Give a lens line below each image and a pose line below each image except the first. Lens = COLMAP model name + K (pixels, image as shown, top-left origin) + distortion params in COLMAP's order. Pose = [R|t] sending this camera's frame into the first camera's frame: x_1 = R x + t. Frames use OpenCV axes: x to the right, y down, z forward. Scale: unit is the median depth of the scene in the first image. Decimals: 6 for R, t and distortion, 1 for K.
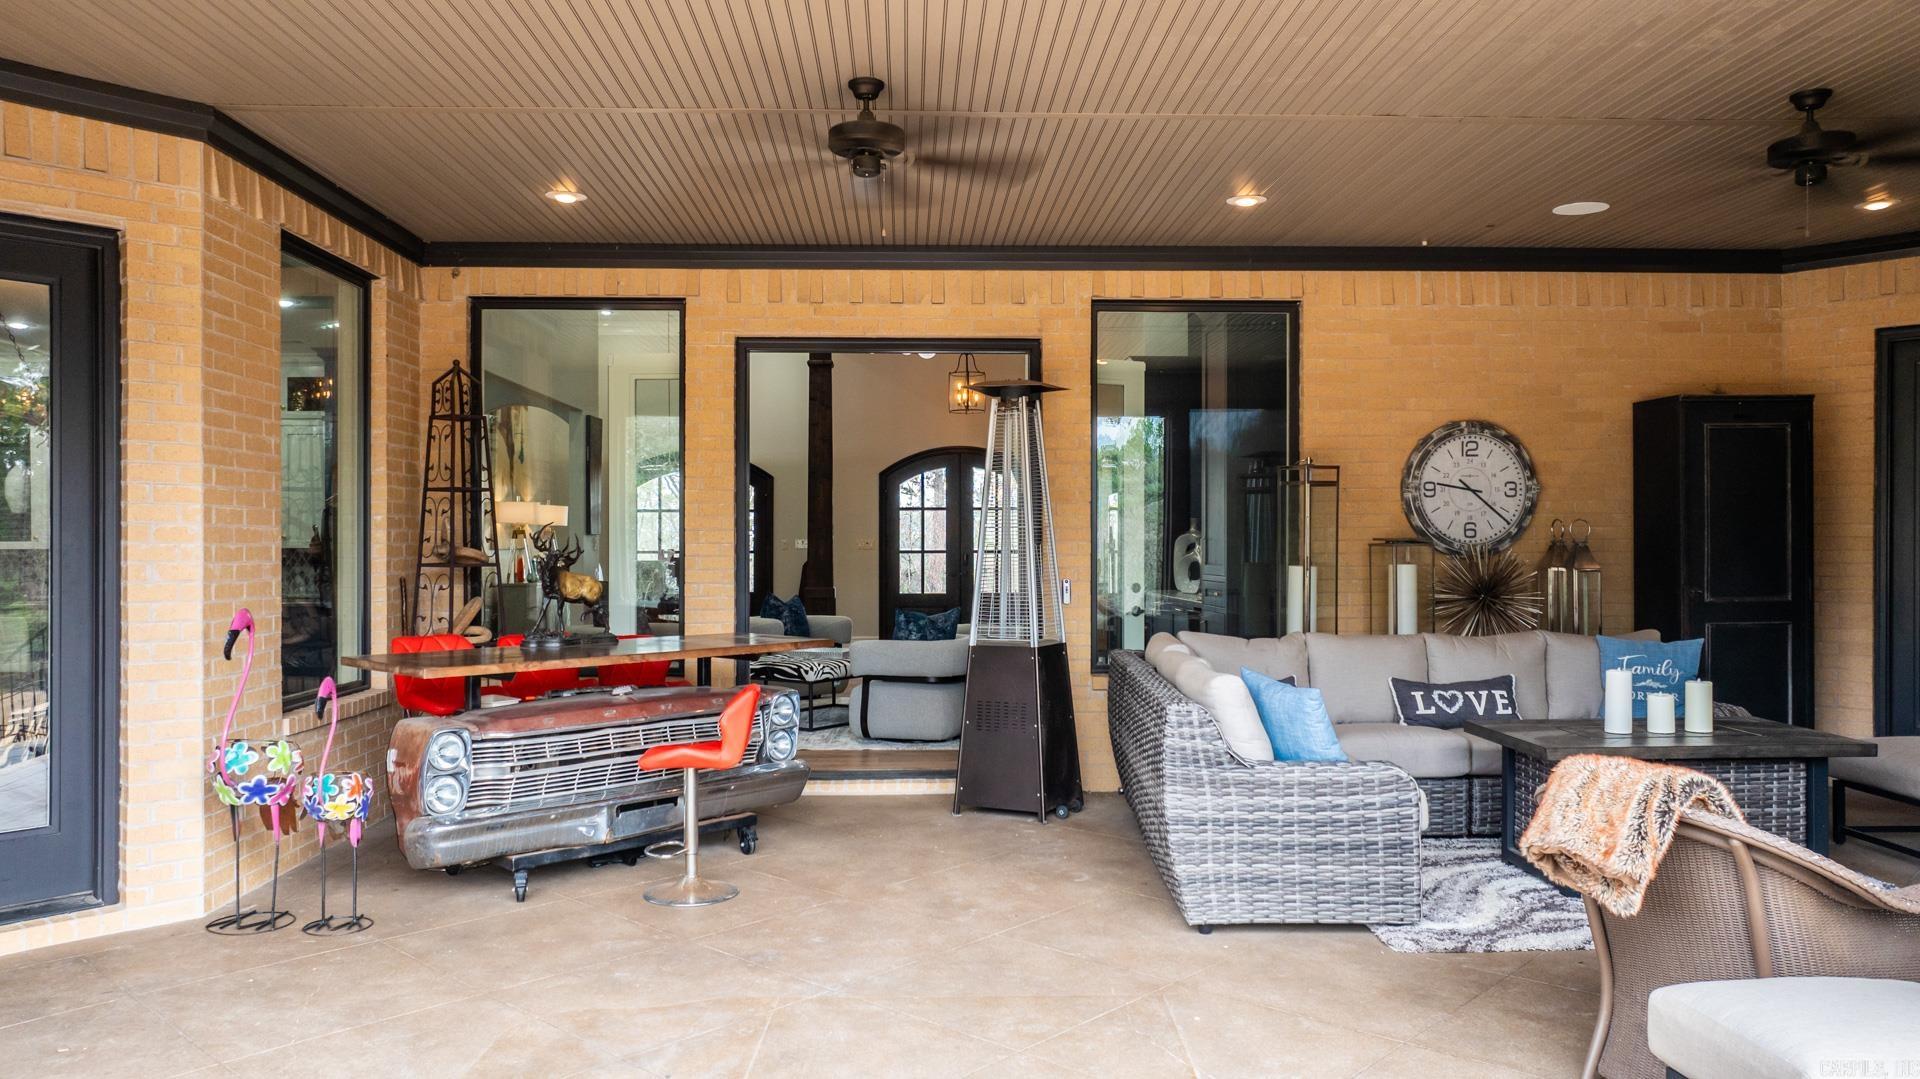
lens RADIAL K [[1363.6, 0, 960.0], [0, 1363.6, 539.5], [0, 0, 1]] dist [-0.012545, -0.005052]
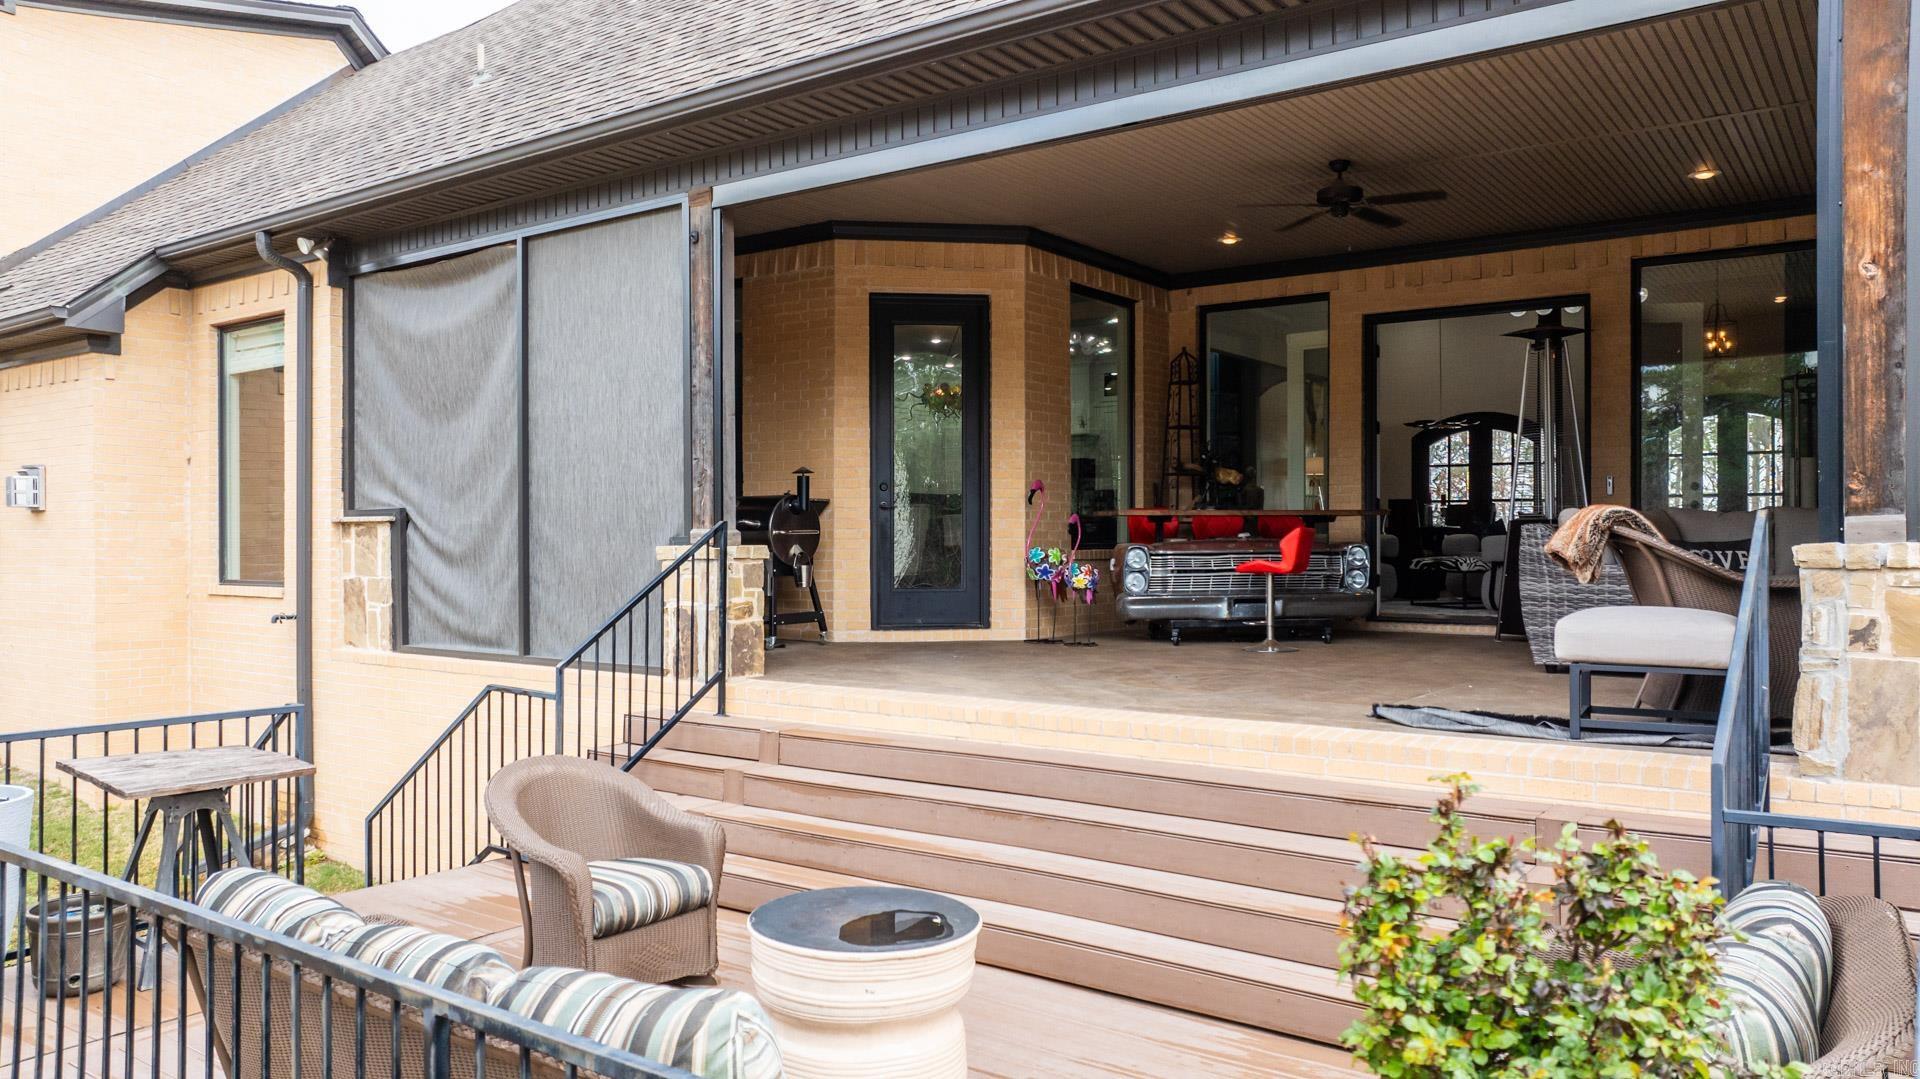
lens RADIAL K [[1363.6, 0, 960.0], [0, 1363.6, 539.5], [0, 0, 1]] dist [-0.012545, -0.005052]
pose [[0.788107, 0.000416, -0.615538, 0.559735], [0.003507, 0.999981, 0.005166, 0.117322], [0.615528, -0.006230, 0.788090, -0.589092]]
